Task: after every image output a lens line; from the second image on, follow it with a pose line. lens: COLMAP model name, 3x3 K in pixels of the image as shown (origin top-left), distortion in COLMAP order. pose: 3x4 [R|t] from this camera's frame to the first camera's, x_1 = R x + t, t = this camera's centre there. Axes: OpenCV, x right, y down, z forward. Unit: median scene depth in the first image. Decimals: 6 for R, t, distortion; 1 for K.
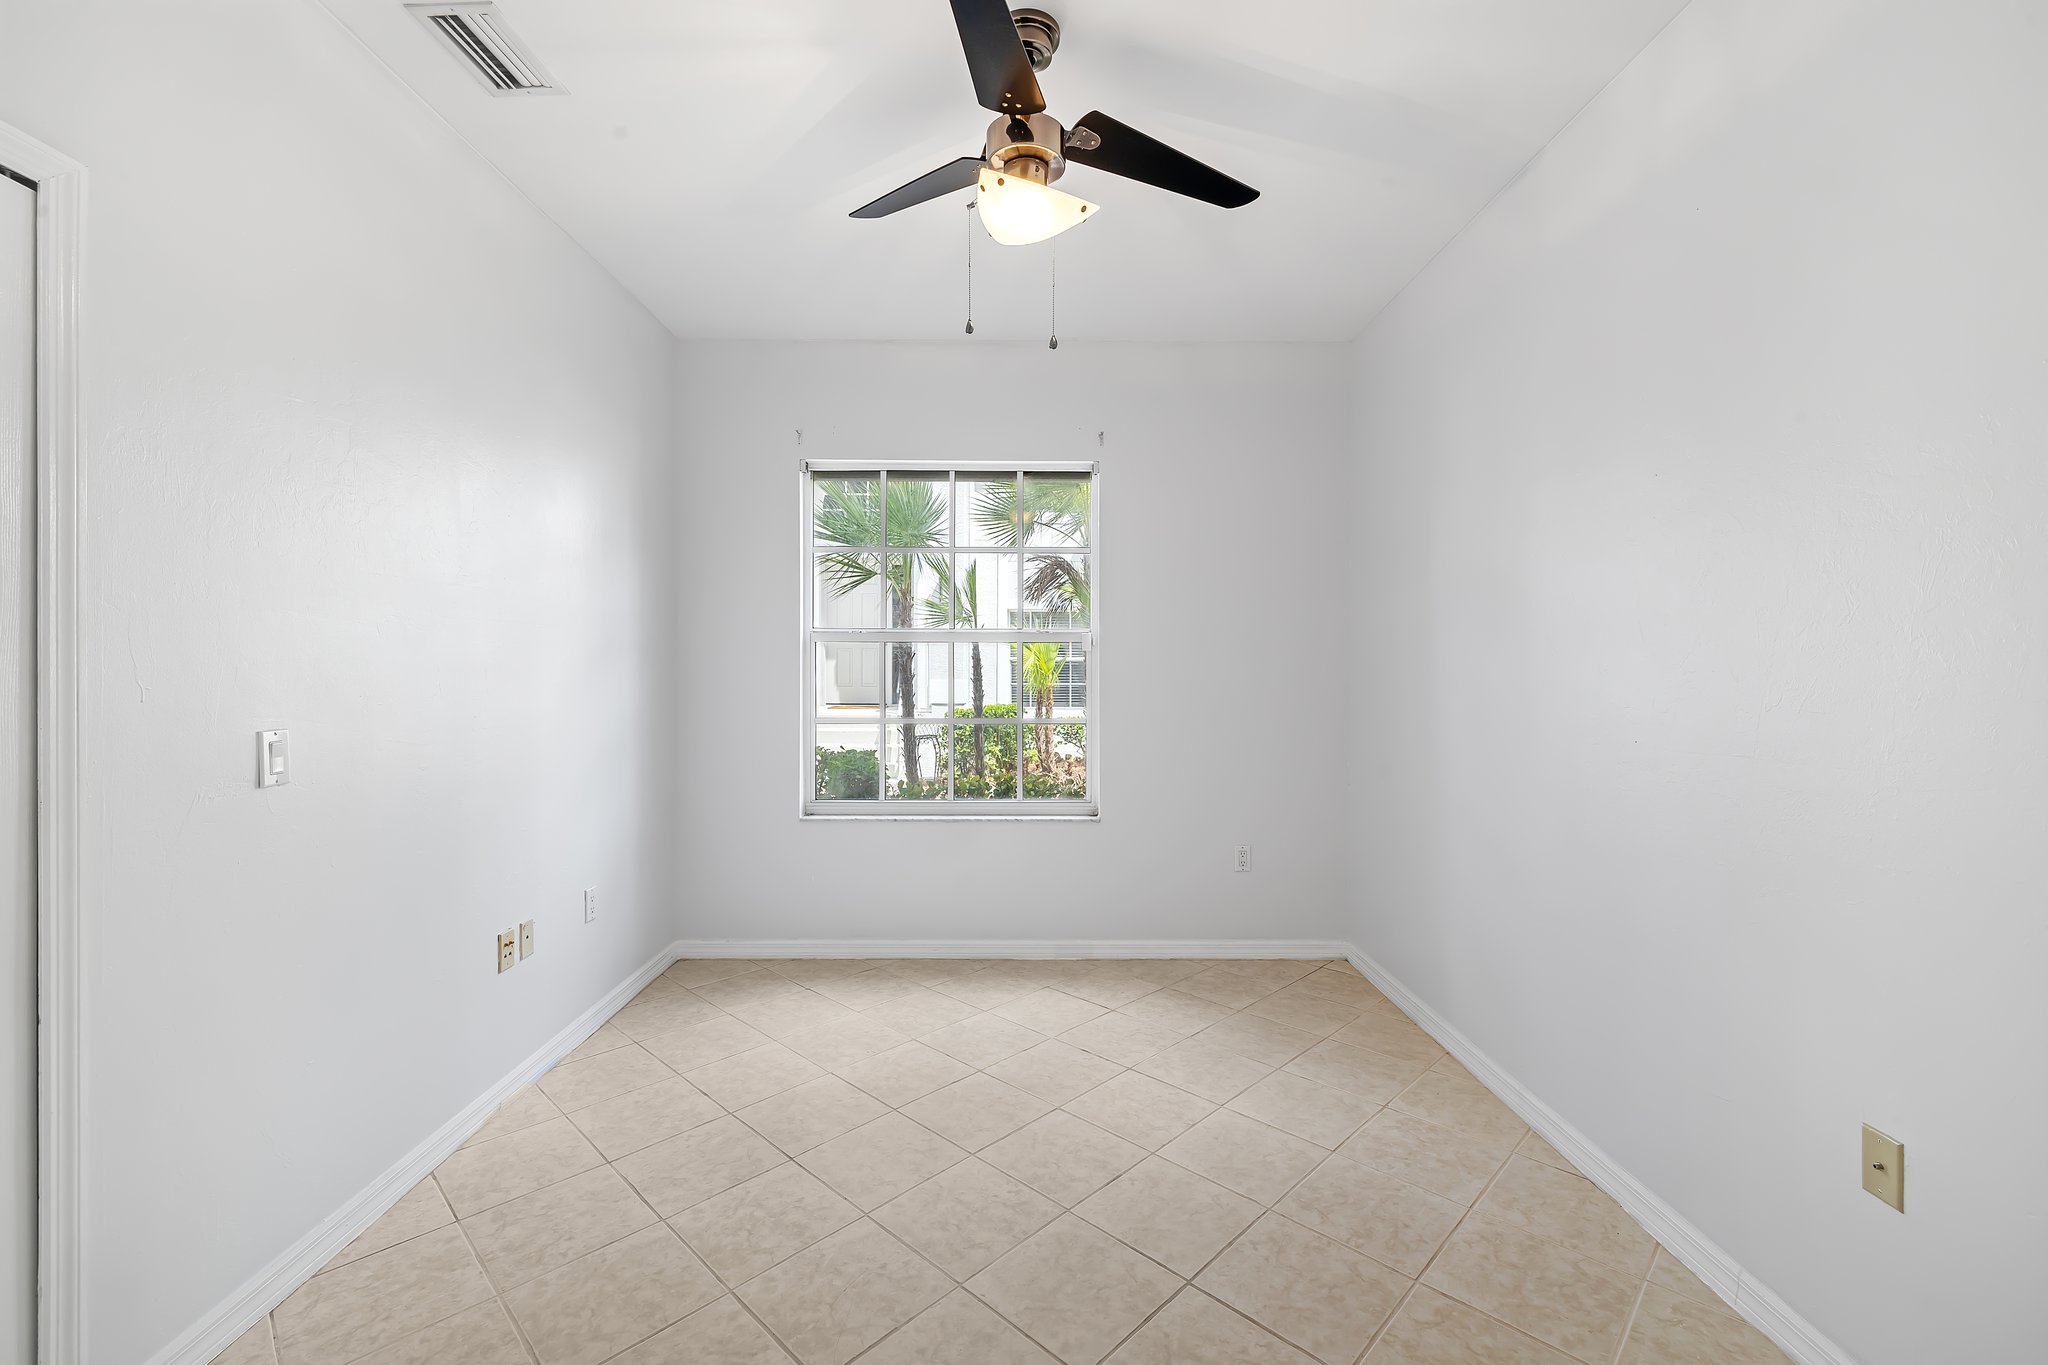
lens RADIAL K [[882.5, 0, 1019.9], [0, 882.5, 678.6], [0, 0, 1]] dist [0.002724, -0.000308]
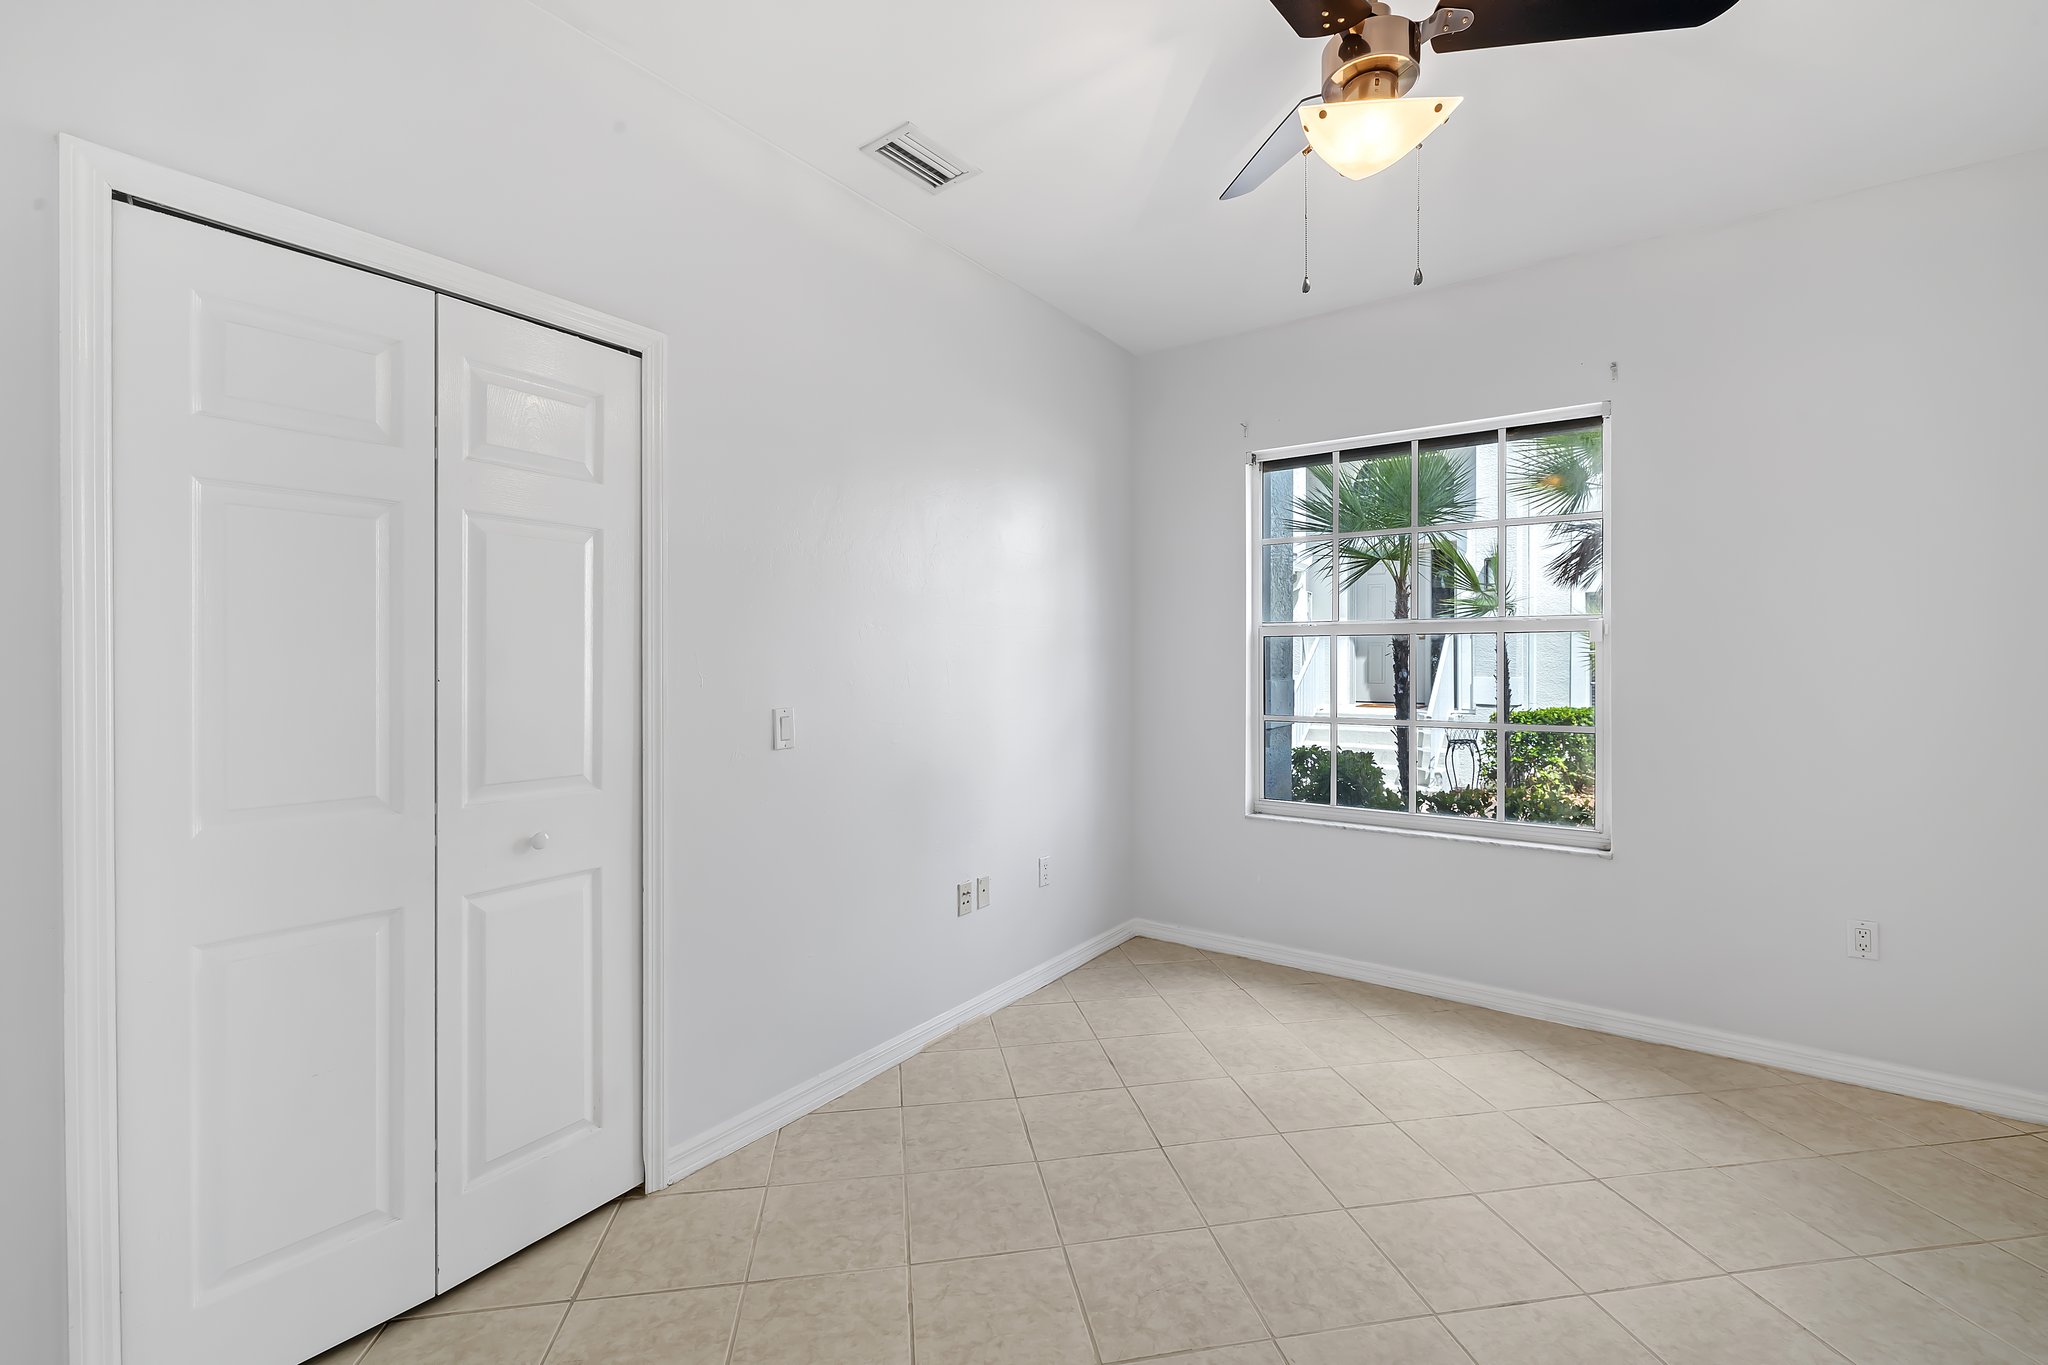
lens RADIAL K [[882.5, 0, 1022.8], [0, 882.5, 673.6], [0, 0, 1]] dist [0.002724, -0.000308]
pose [[0.803295, 0.006317, -0.595548, 0.187544], [-0.006777, 0.999976, 0.001466, -0.000654], [0.595542, 0.002858, 0.803319, 0.077416]]
